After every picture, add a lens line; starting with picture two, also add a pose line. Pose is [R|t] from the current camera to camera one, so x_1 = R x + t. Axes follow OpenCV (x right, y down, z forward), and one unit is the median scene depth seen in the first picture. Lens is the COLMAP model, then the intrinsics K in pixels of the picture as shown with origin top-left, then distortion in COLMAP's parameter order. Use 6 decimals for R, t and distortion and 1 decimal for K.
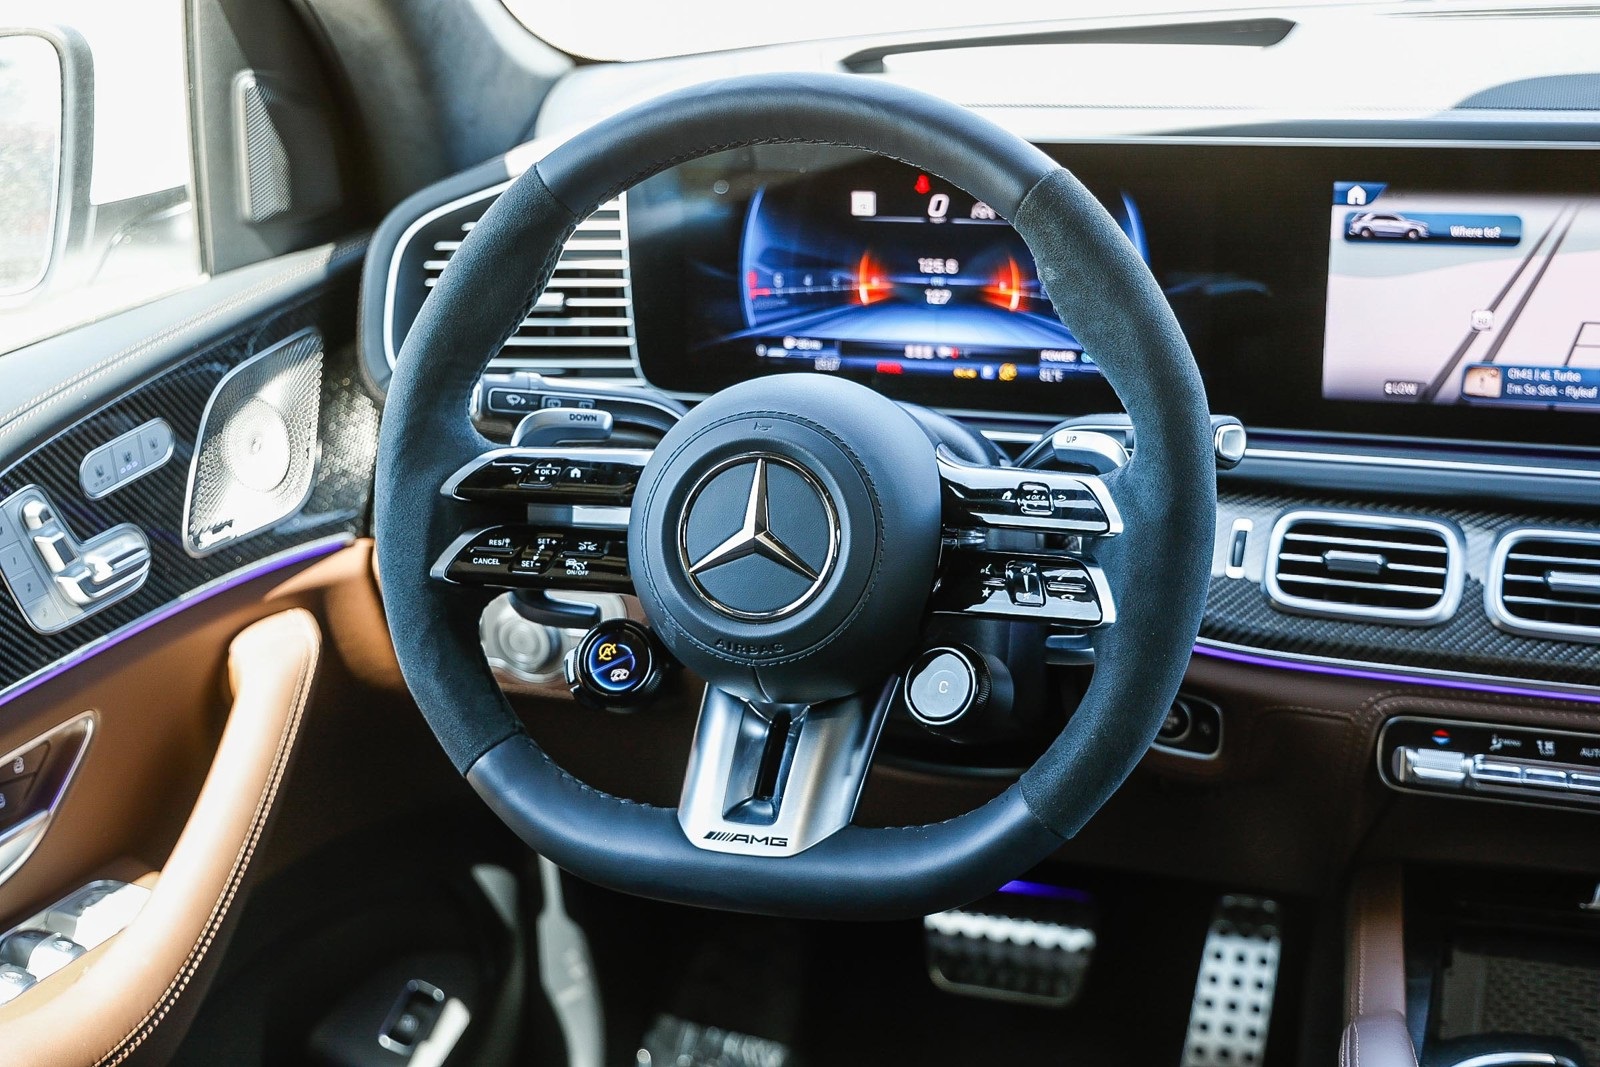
lens RADIAL K [[2322.3, 0, 799.7], [0, 2322.3, 516.2], [0, 0, 1]] dist [0.119100, 0.000000]
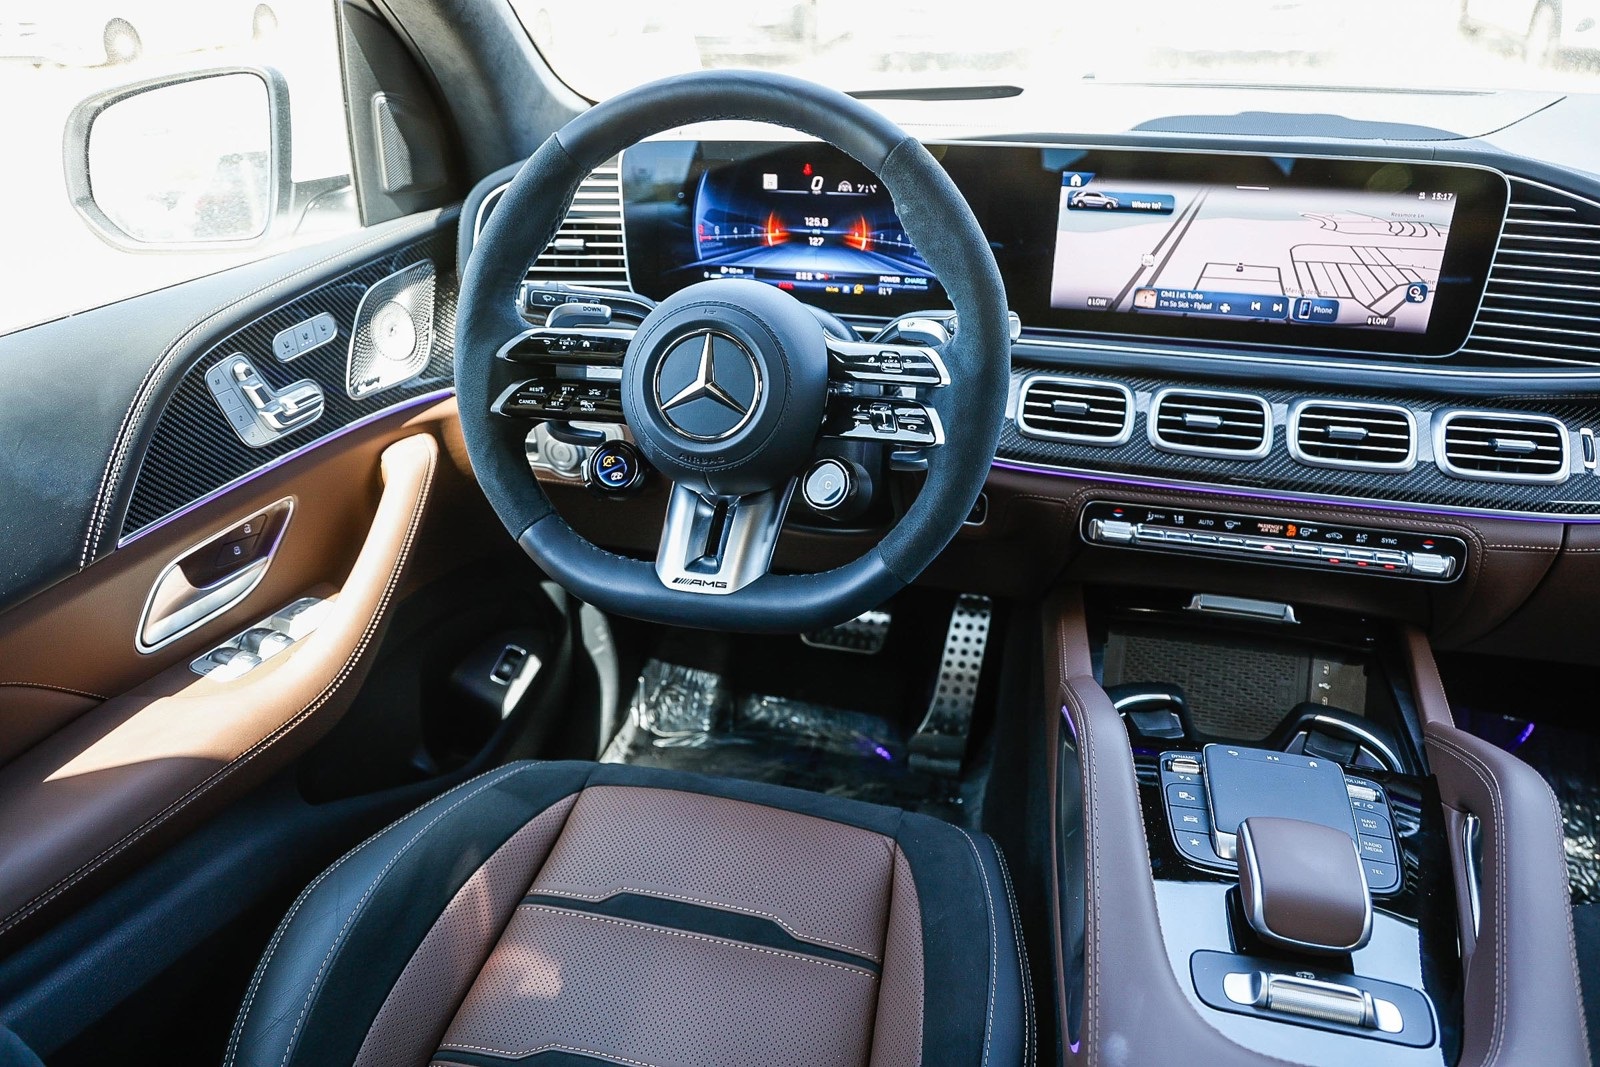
lens RADIAL K [[1110.0, 0, 809.2], [0, 1110.0, 539.9], [0, 0, 1]] dist [-0.049724, 0.040758]
pose [[0.996788, -0.002081, 0.080063, -0.008026], [-0.008684, 0.990962, 0.133865, 0.009210], [-0.079618, -0.134130, 0.987760, 0.227319]]
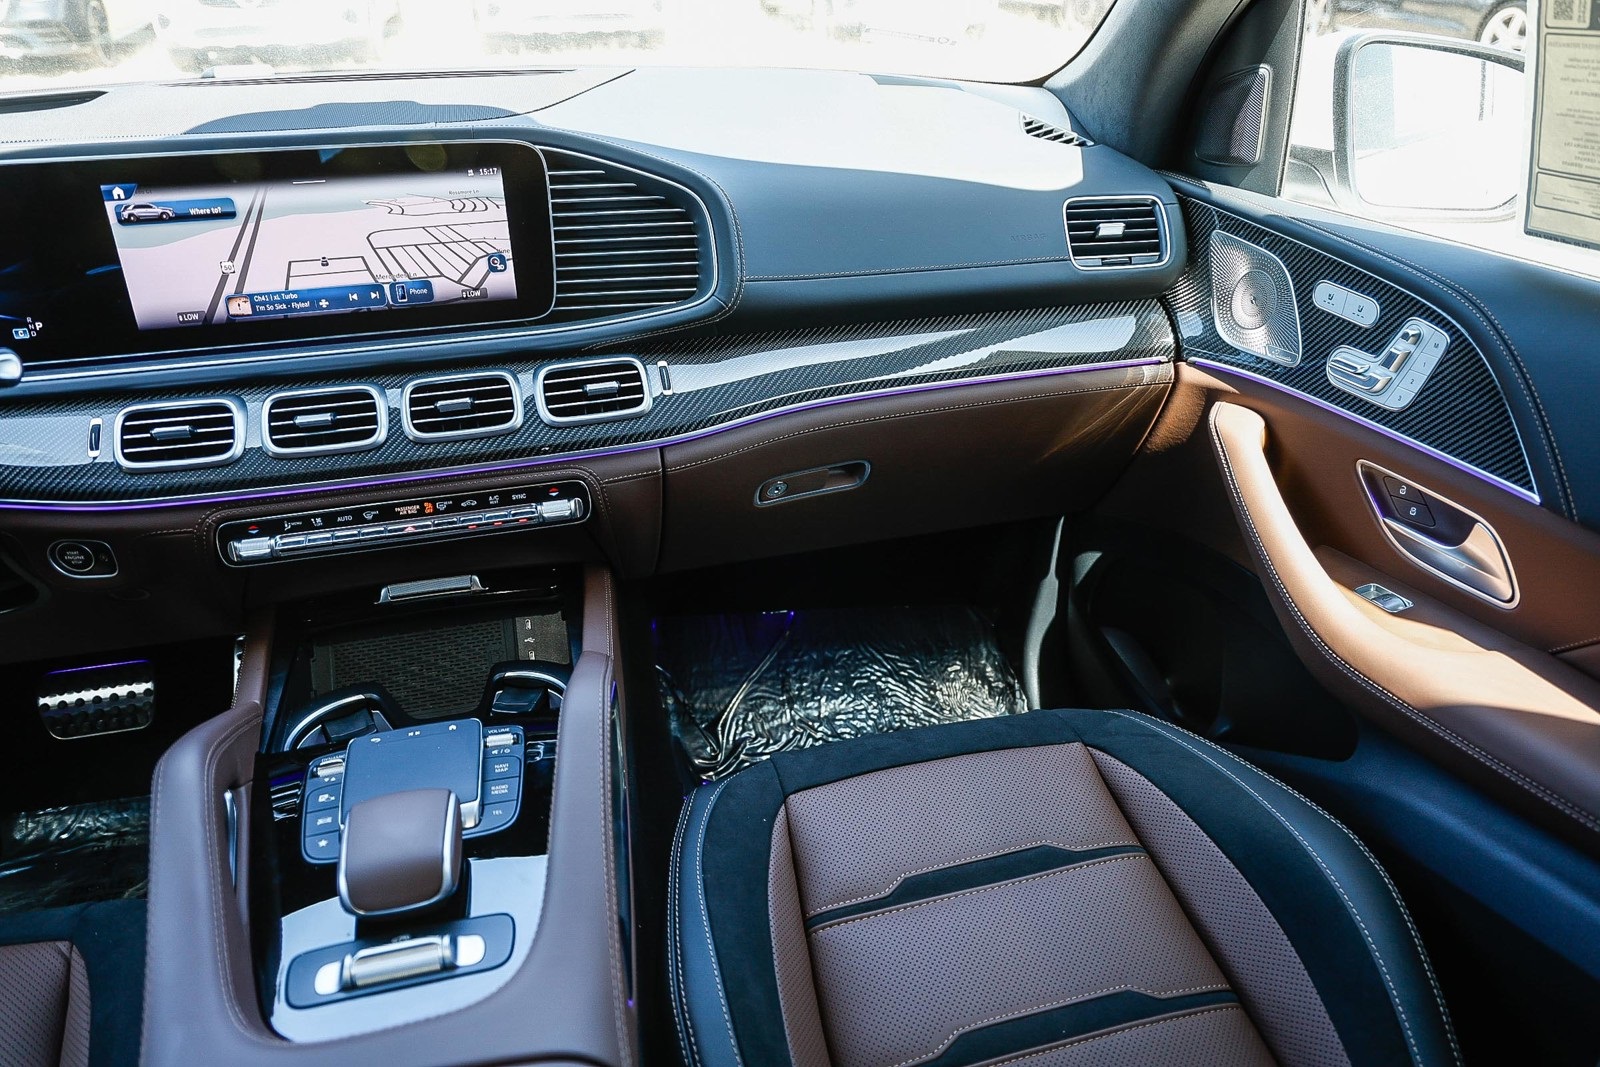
lens RADIAL K [[1110.0, 0, 820.4], [0, 1110.0, 533.9], [0, 0, 1]] dist [-0.049724, 0.040758]
pose [[0.826709, -0.231662, 0.512722, 0.198901], [0.162232, 0.970743, 0.177027, 0.025403], [-0.538732, -0.063170, 0.840106, 0.147303]]
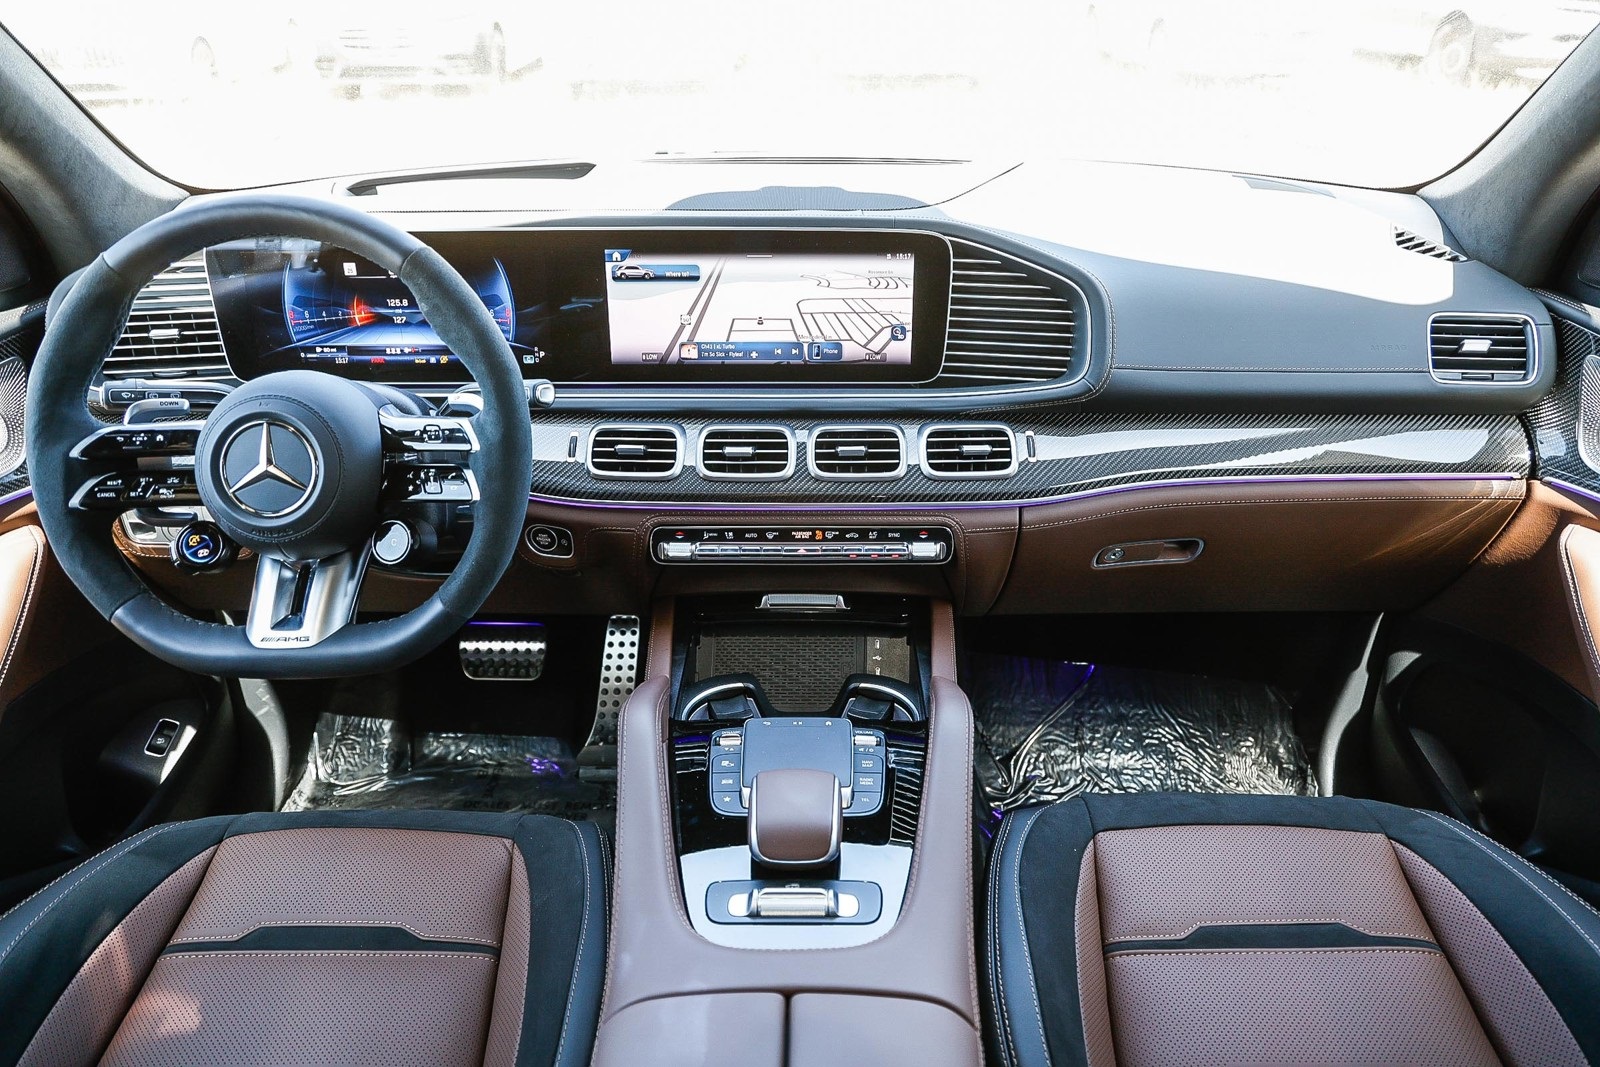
lens RADIAL K [[1110.0, 0, 812.6], [0, 1110.0, 537.1], [0, 0, 1]] dist [-0.049724, 0.040758]
pose [[0.947922, -0.104663, 0.300814, 0.094772], [0.070192, 0.989893, 0.123227, -0.010633], [-0.310671, -0.095695, 0.945688, 0.080788]]
